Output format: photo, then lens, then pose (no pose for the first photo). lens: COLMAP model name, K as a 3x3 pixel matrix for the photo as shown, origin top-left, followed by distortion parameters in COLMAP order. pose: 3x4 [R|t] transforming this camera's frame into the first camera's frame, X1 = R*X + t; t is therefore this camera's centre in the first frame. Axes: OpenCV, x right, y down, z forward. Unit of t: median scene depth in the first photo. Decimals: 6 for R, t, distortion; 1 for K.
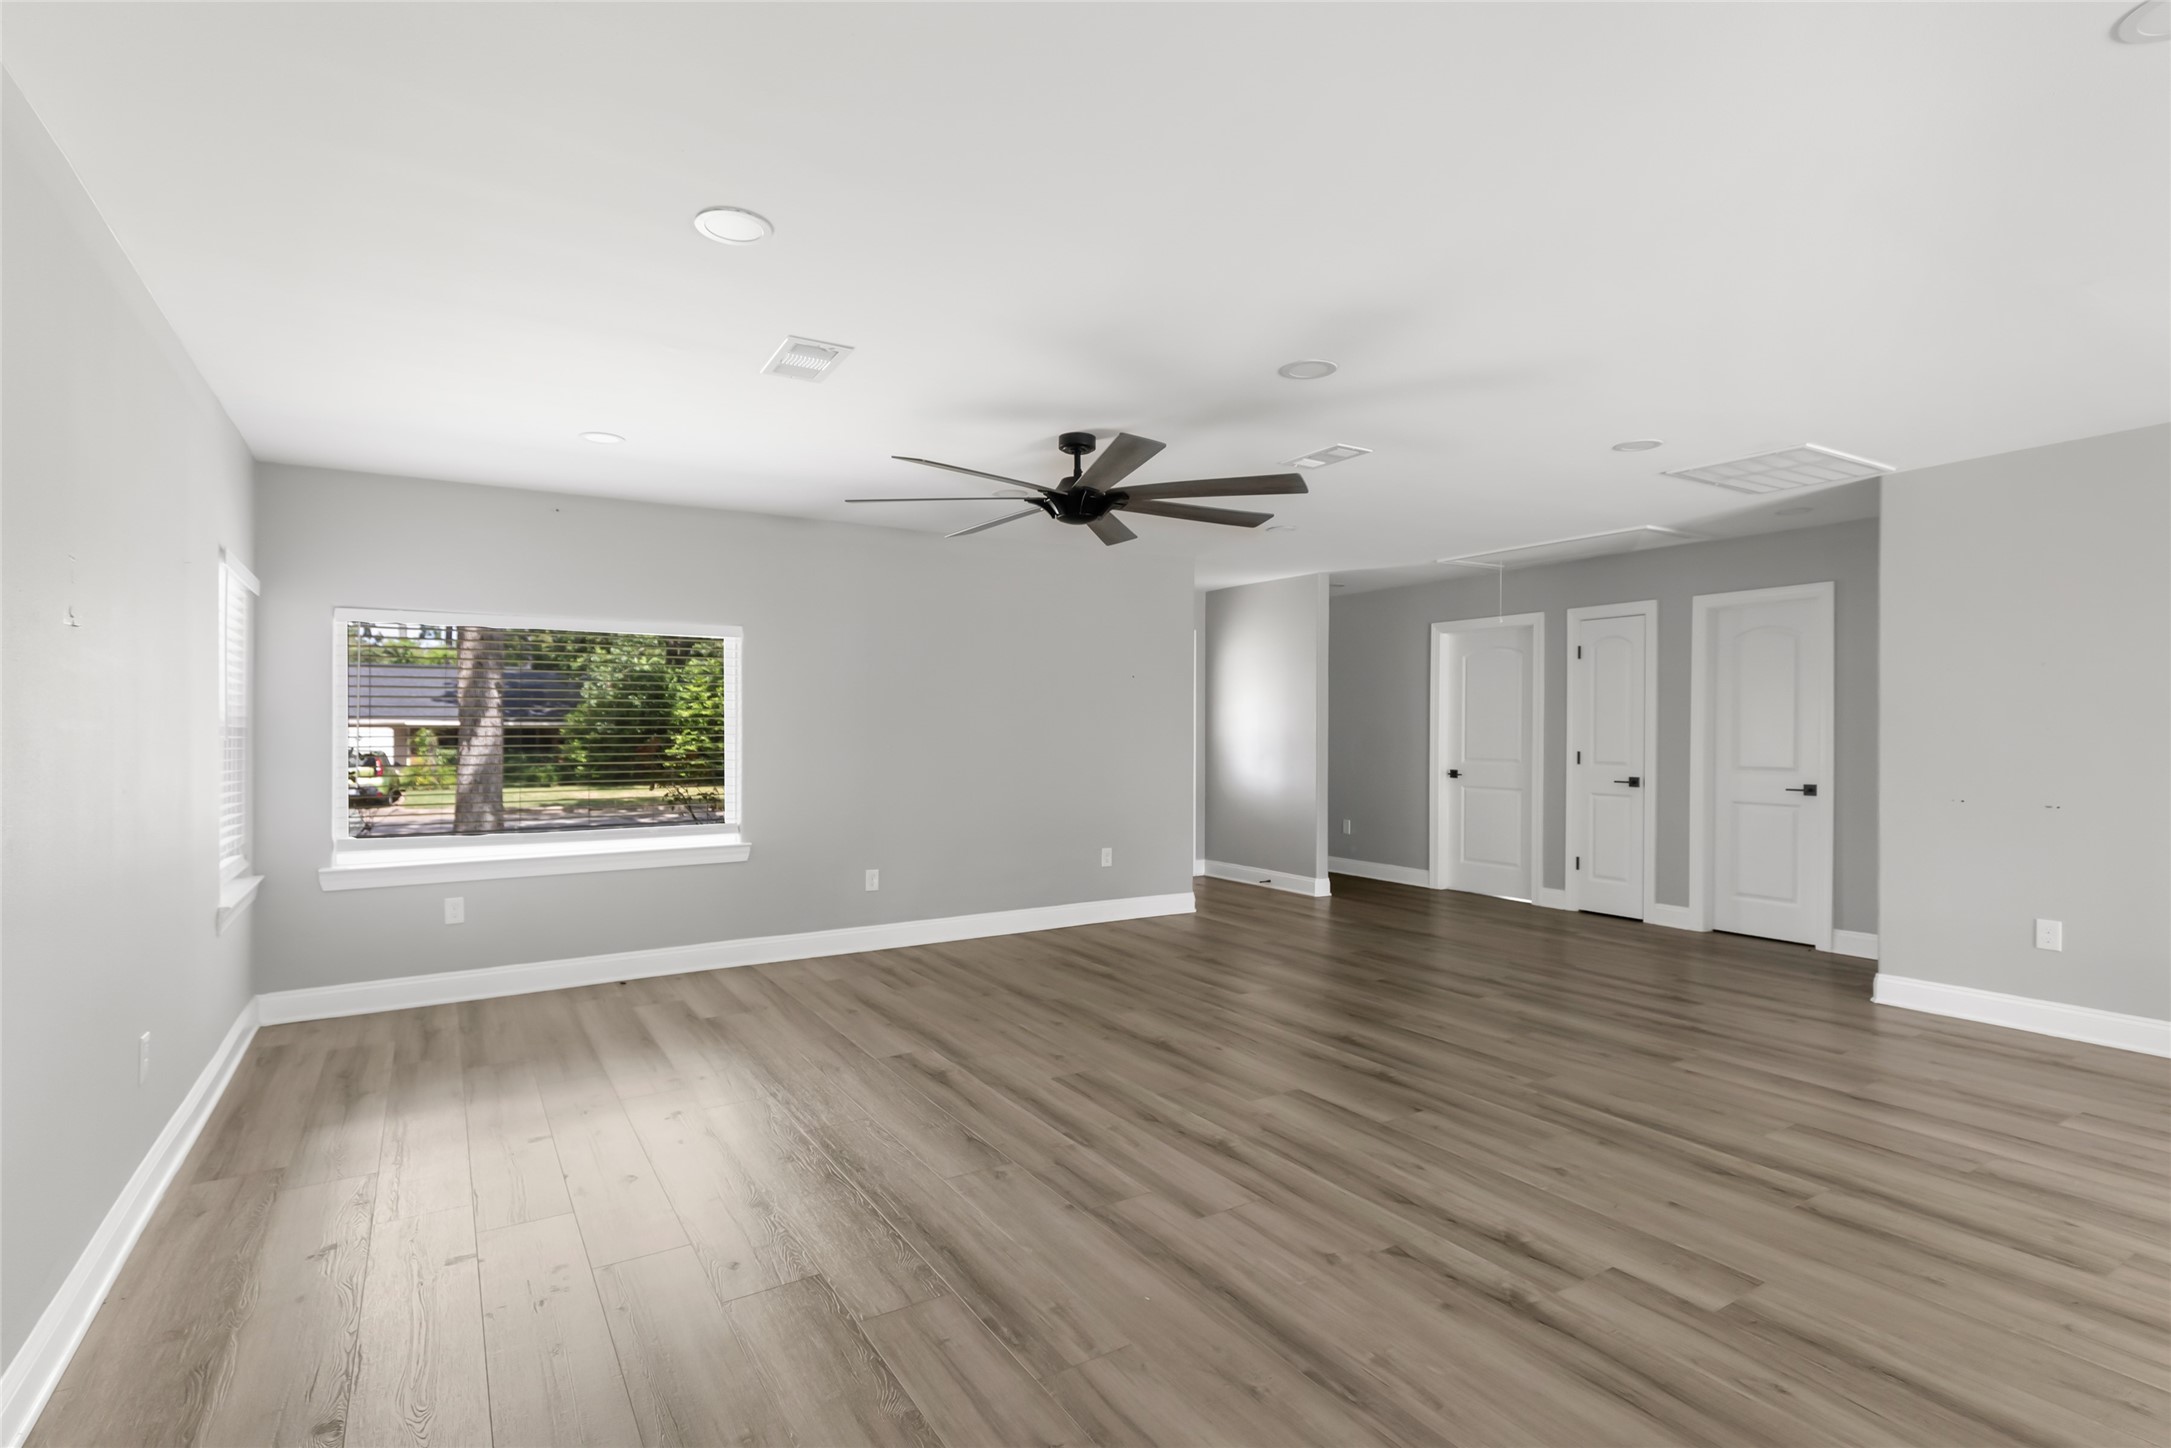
lens RADIAL K [[1043.4, 0, 1081.3], [0, 1043.4, 725.9], [0, 0, 1]] dist [0.005074, -0.000206]
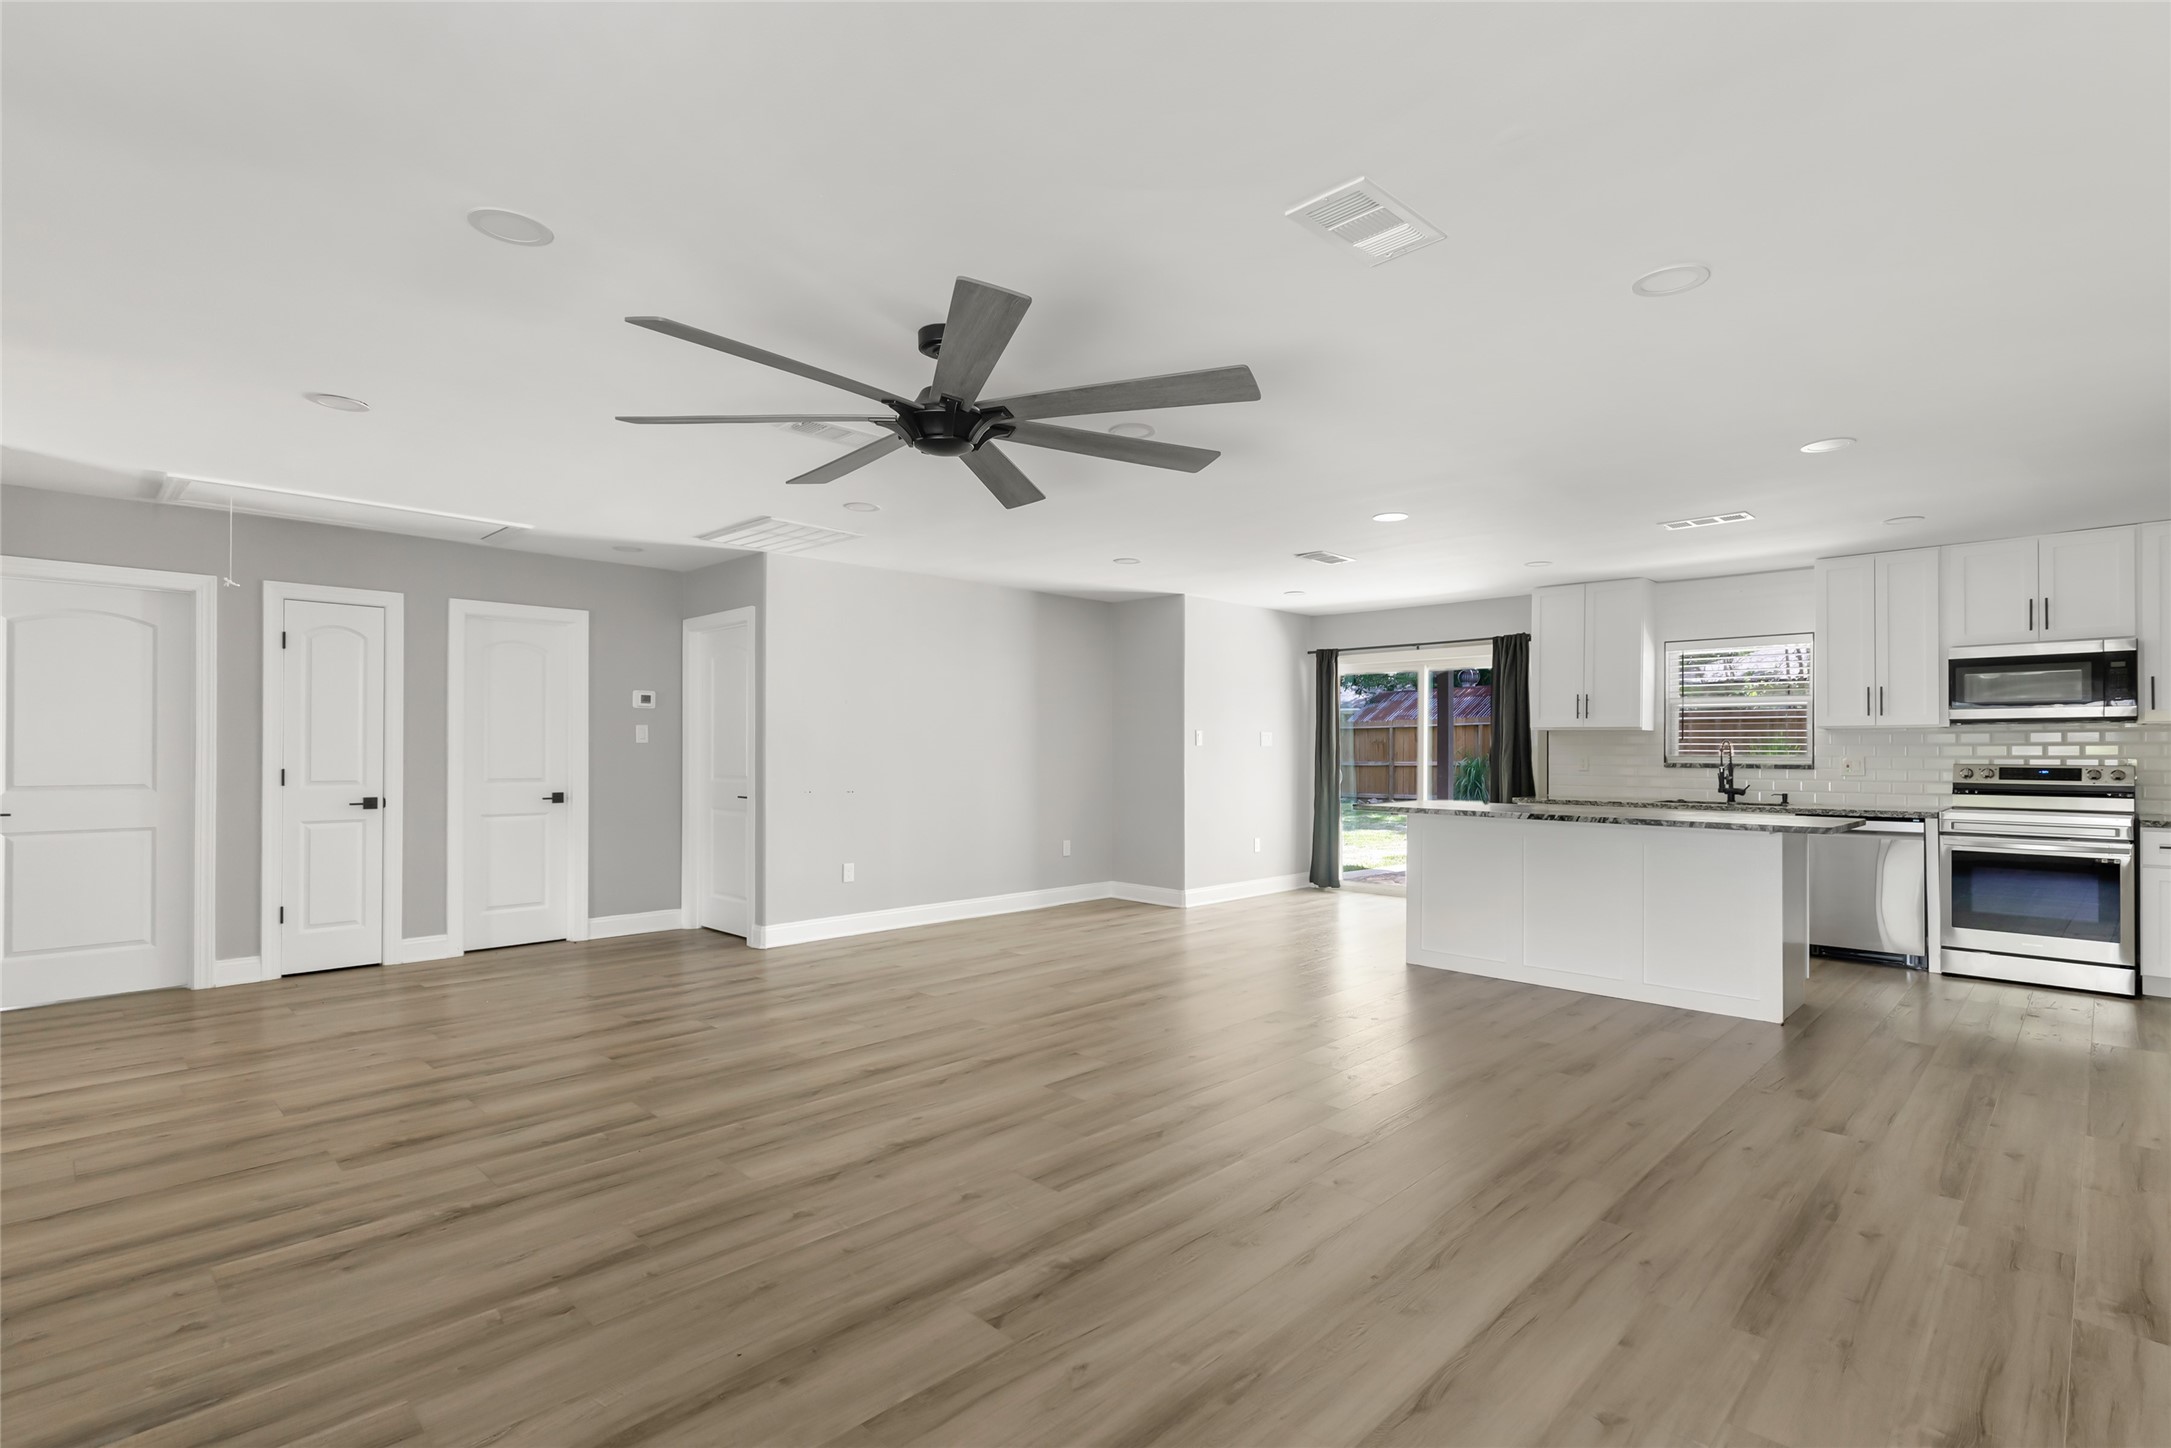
lens RADIAL K [[1043.4, 0, 1082.8], [0, 1043.4, 739.3], [0, 0, 1]] dist [0.005074, -0.000206]
pose [[-0.238902, 0.005613, 0.971027, -0.663902], [-0.006075, 0.999955, -0.007275, 0.007016], [-0.971025, -0.007637, -0.238857, 0.987537]]
